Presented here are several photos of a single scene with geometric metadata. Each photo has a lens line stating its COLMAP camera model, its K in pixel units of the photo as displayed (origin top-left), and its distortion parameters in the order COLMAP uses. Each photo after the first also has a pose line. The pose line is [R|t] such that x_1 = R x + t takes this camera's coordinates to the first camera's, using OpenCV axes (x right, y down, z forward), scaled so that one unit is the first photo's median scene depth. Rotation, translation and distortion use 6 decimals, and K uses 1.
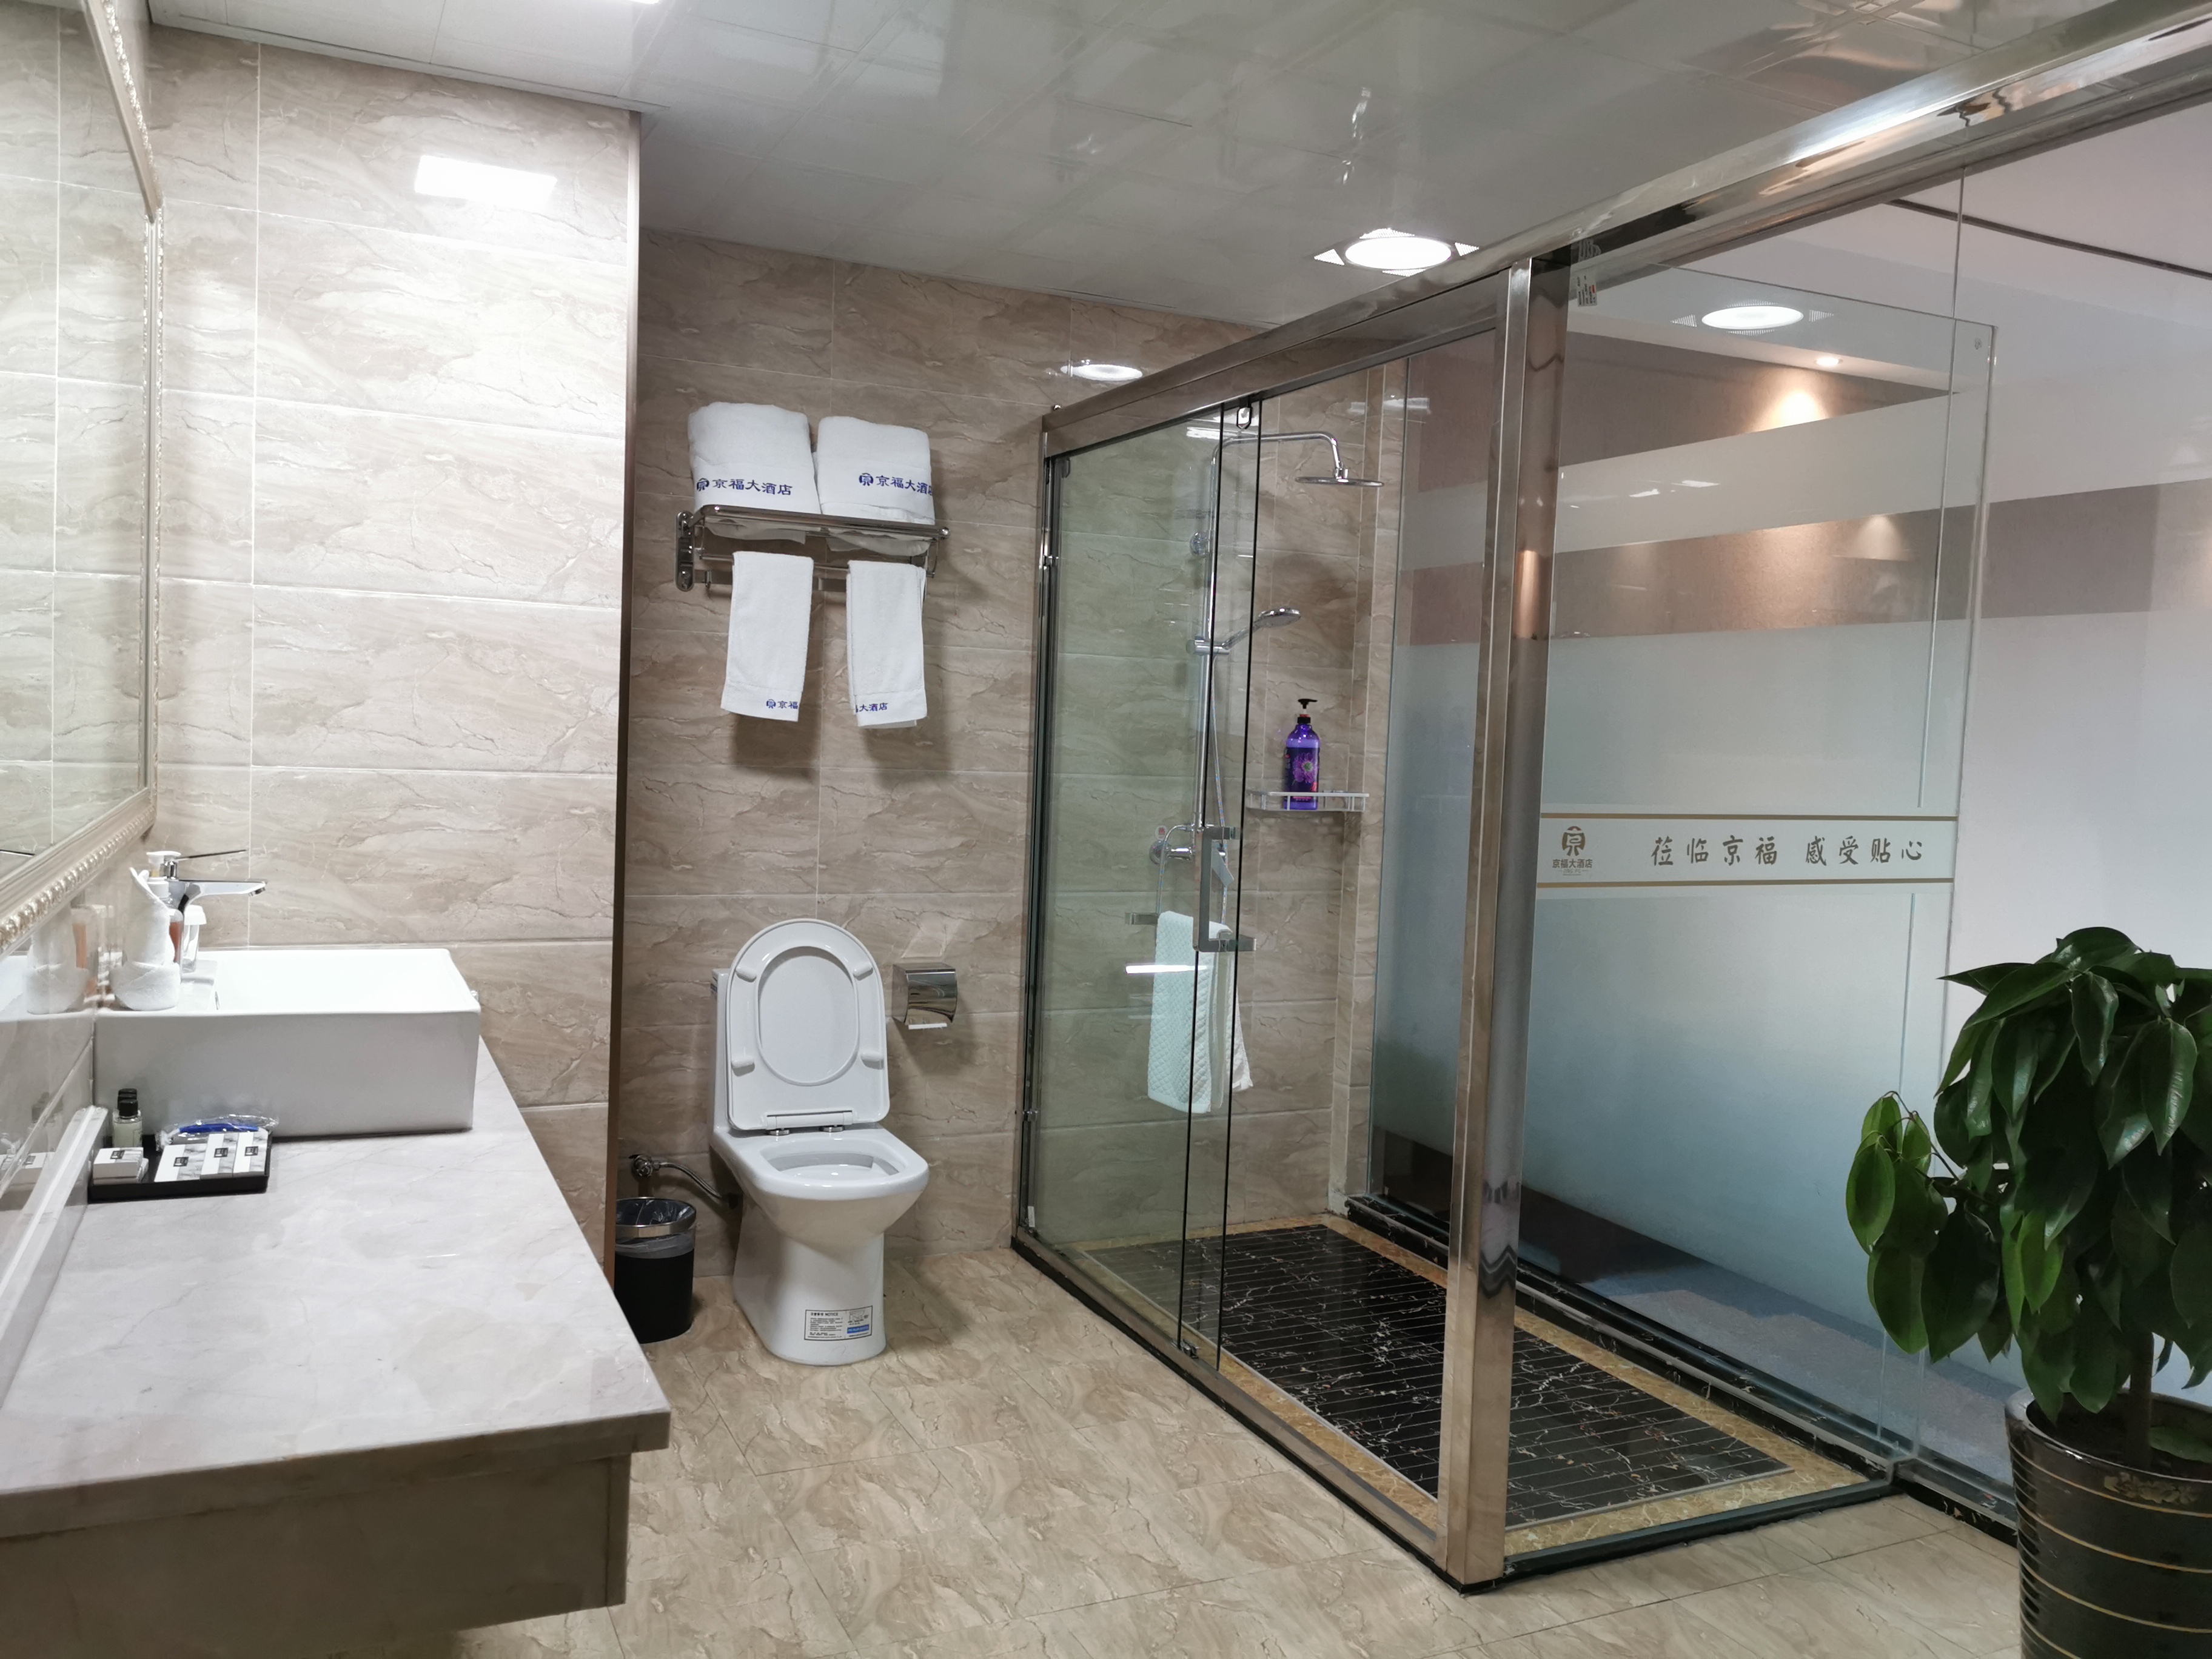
lens RADIAL K [[1708.2, 0, 1111.1], [0, 1708.2, 830.5], [0, 0, 1]] dist [0.048084, -0.041147]
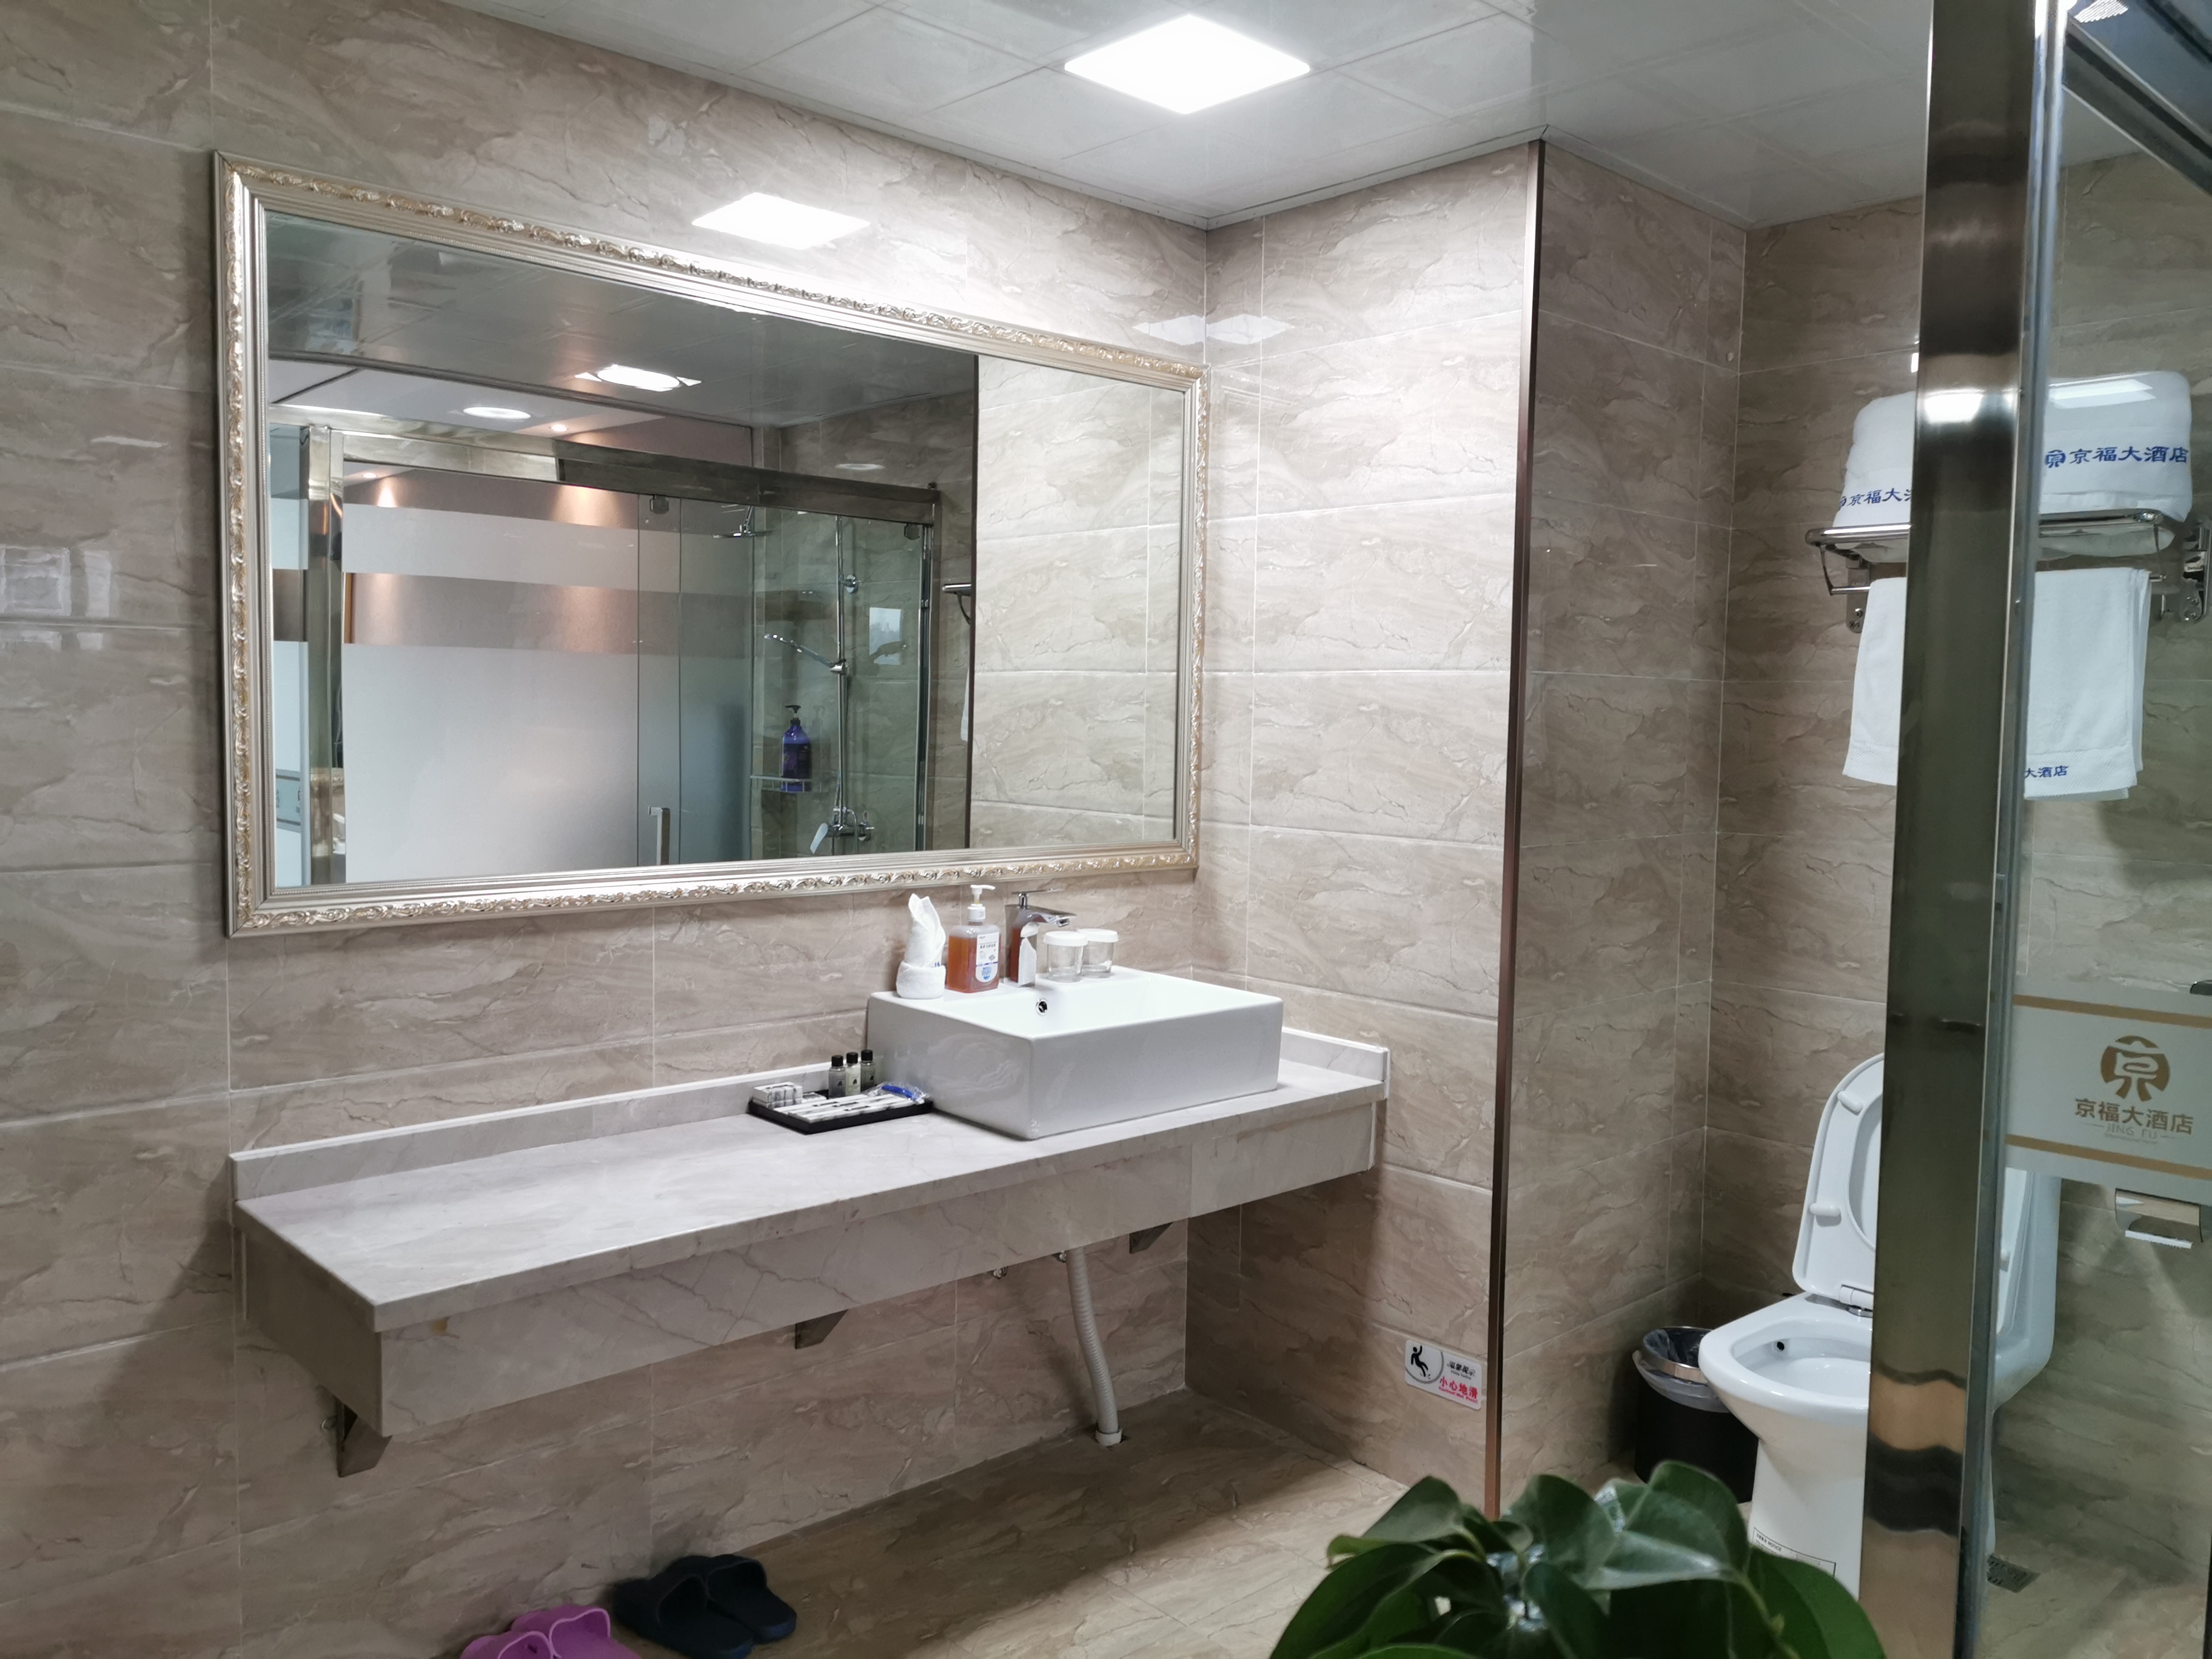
lens RADIAL K [[1708.2, 0, 1107.8], [0, 1708.2, 827.0], [0, 0, 1]] dist [0.048084, -0.041147]
pose [[0.308120, 0.031532, -0.950825, 0.570816], [-0.063963, 0.997876, 0.012365, -0.043017], [0.949195, 0.057008, 0.309483, 0.526149]]
